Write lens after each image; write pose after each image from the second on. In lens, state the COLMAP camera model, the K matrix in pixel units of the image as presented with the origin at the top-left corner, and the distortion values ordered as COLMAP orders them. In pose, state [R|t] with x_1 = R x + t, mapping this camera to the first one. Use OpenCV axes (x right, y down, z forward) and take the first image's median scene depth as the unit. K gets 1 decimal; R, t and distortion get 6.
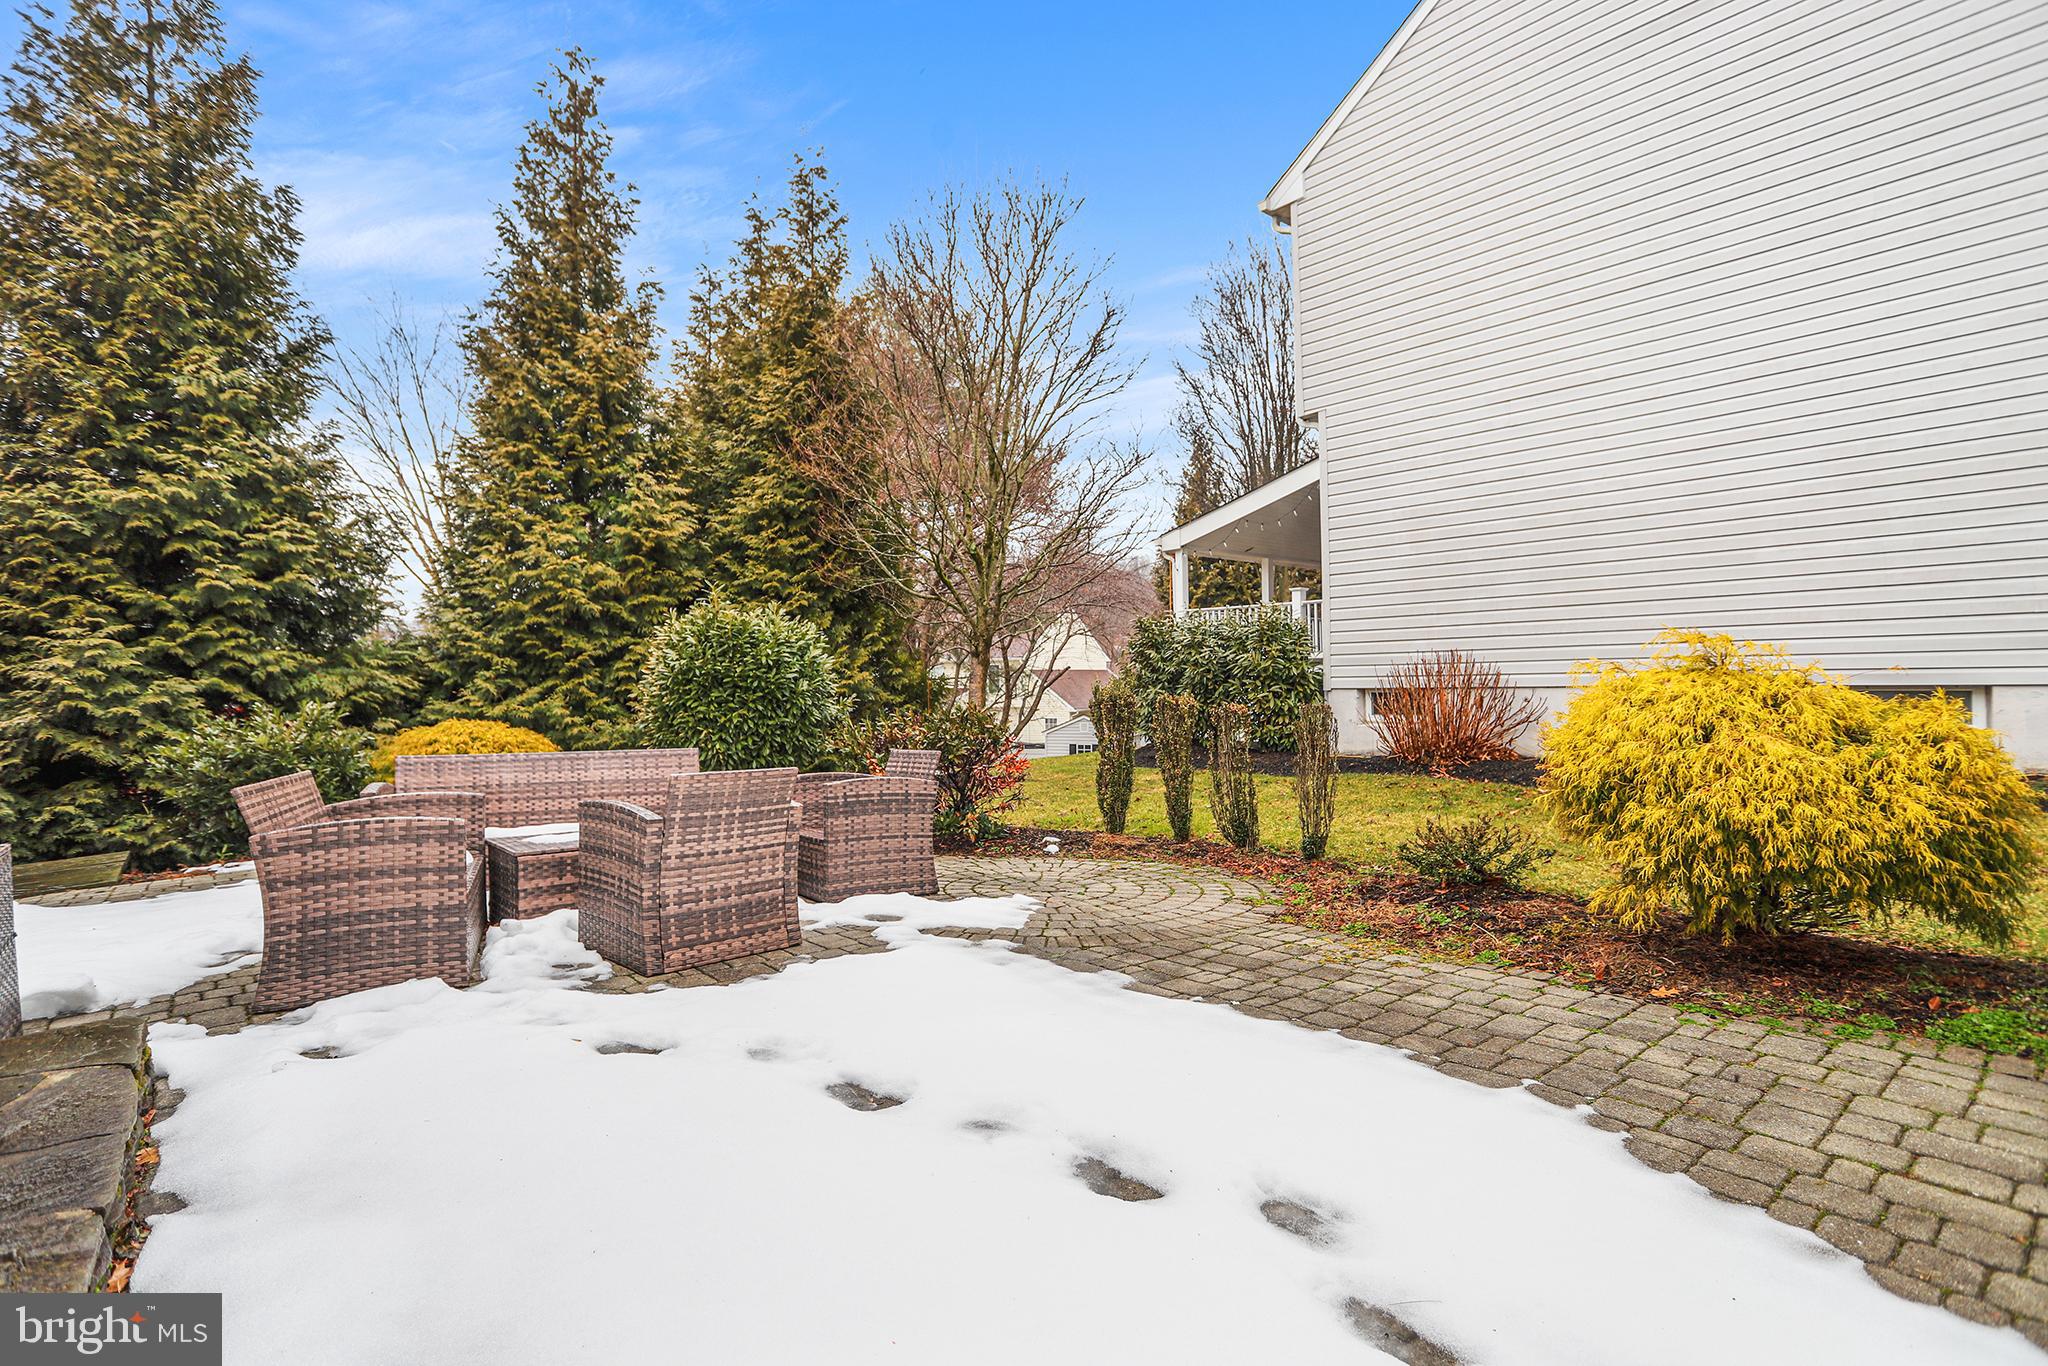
lens RADIAL K [[1000.4, 0, 1017.7], [0, 1000.4, 674.7], [0, 0, 1]] dist [-0.053508, 0.000080]
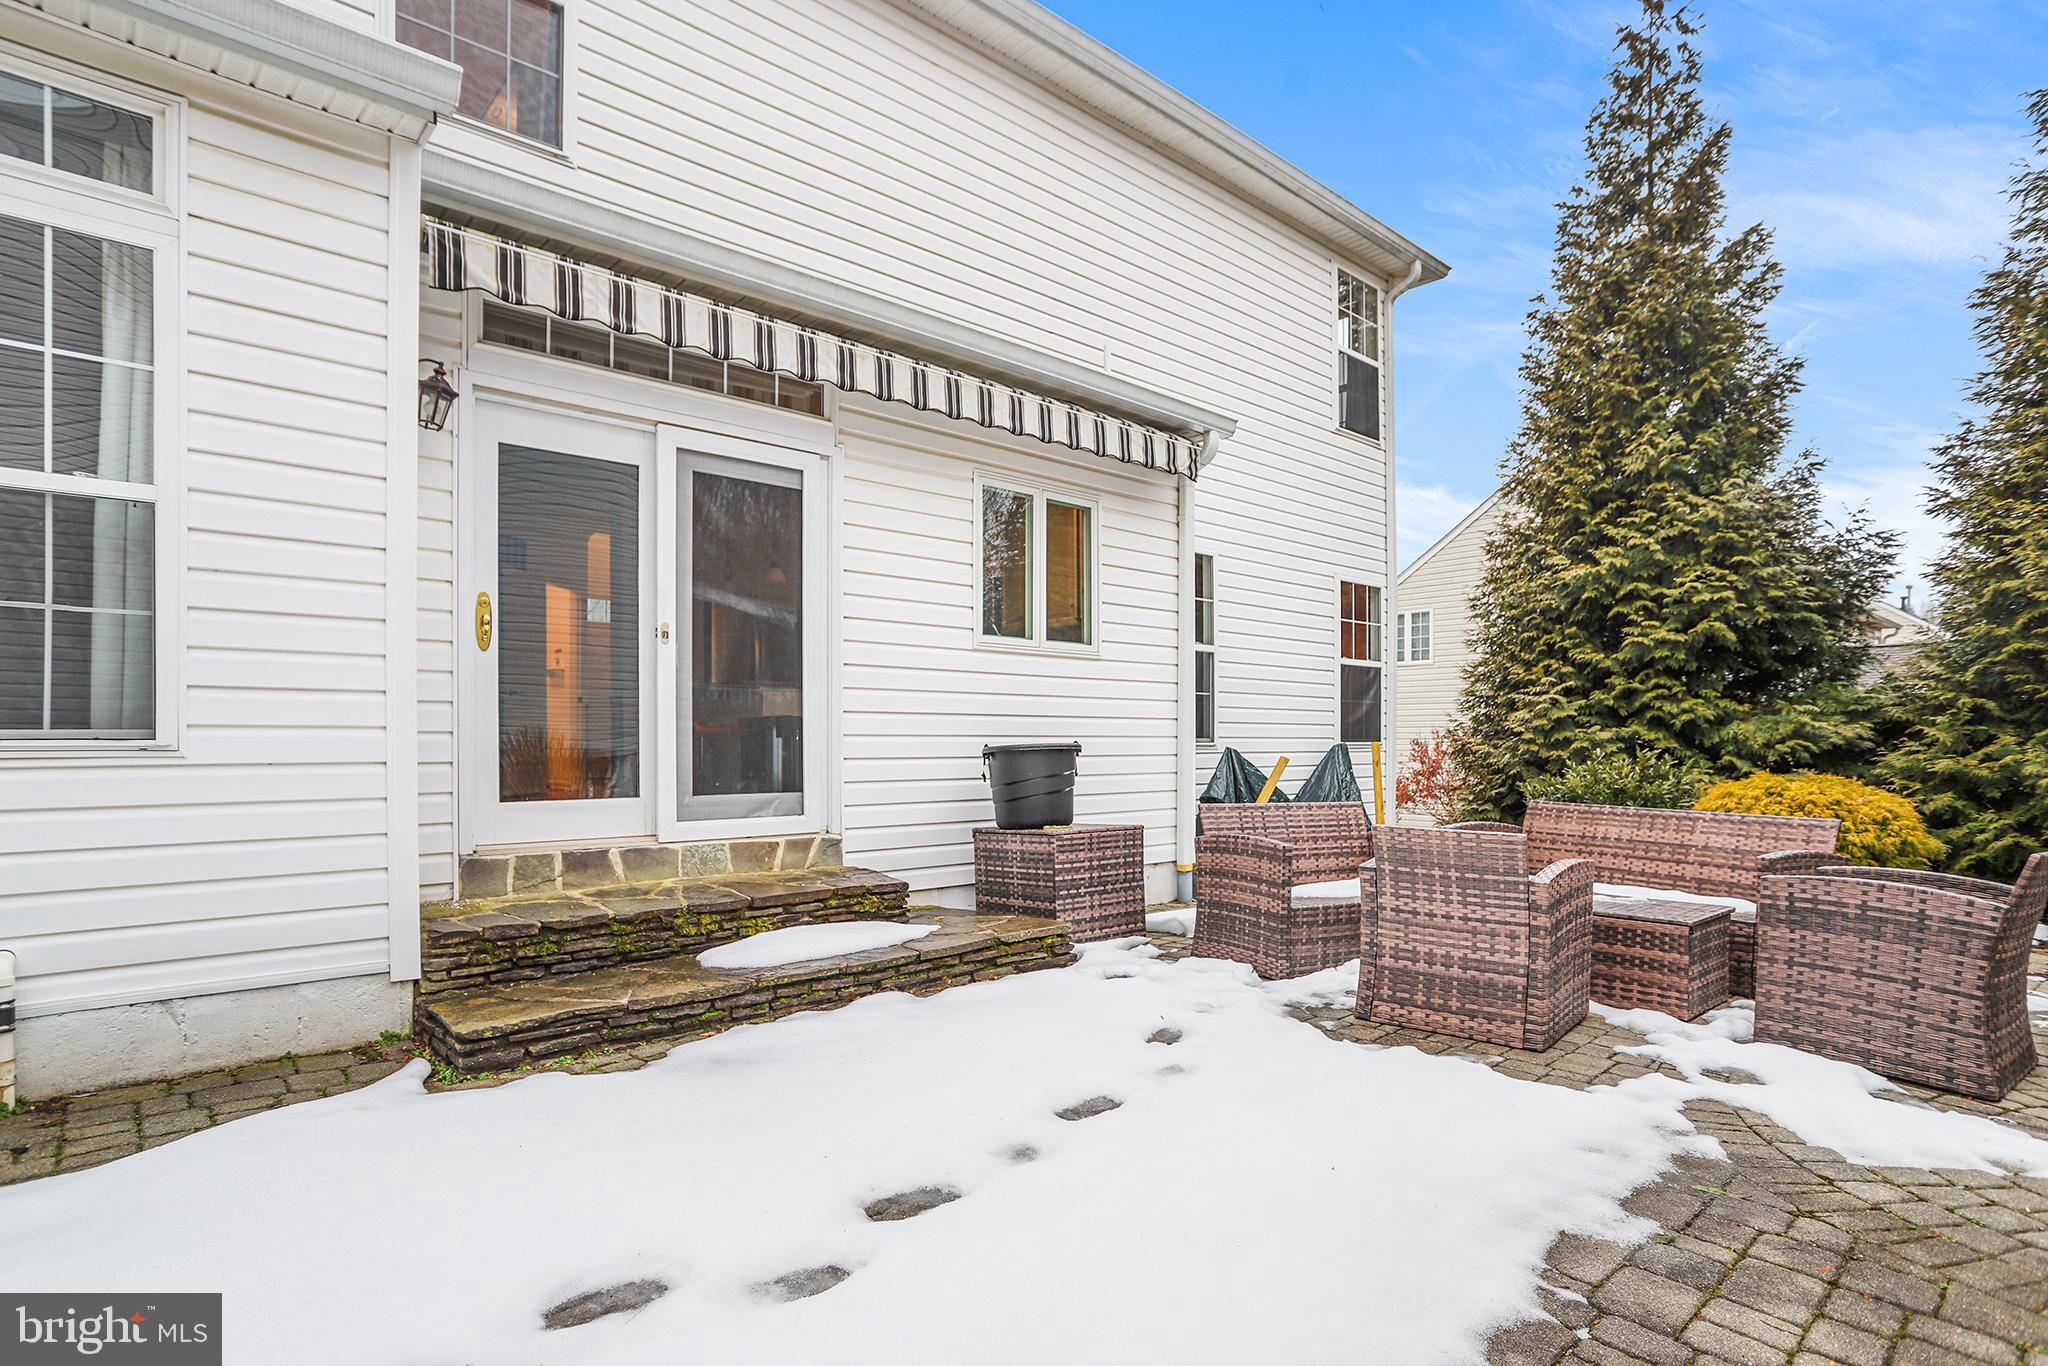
lens RADIAL K [[1035.8, 0, 1024.0], [0, 1035.8, 683.0], [0, 0, 1]] dist [-0.053623, 0.022221]
pose [[0.030937, -0.045938, -0.998465, 0.493463], [0.009566, 0.998911, -0.045662, 0.000767], [0.999476, -0.008138, 0.031343, 0.437162]]
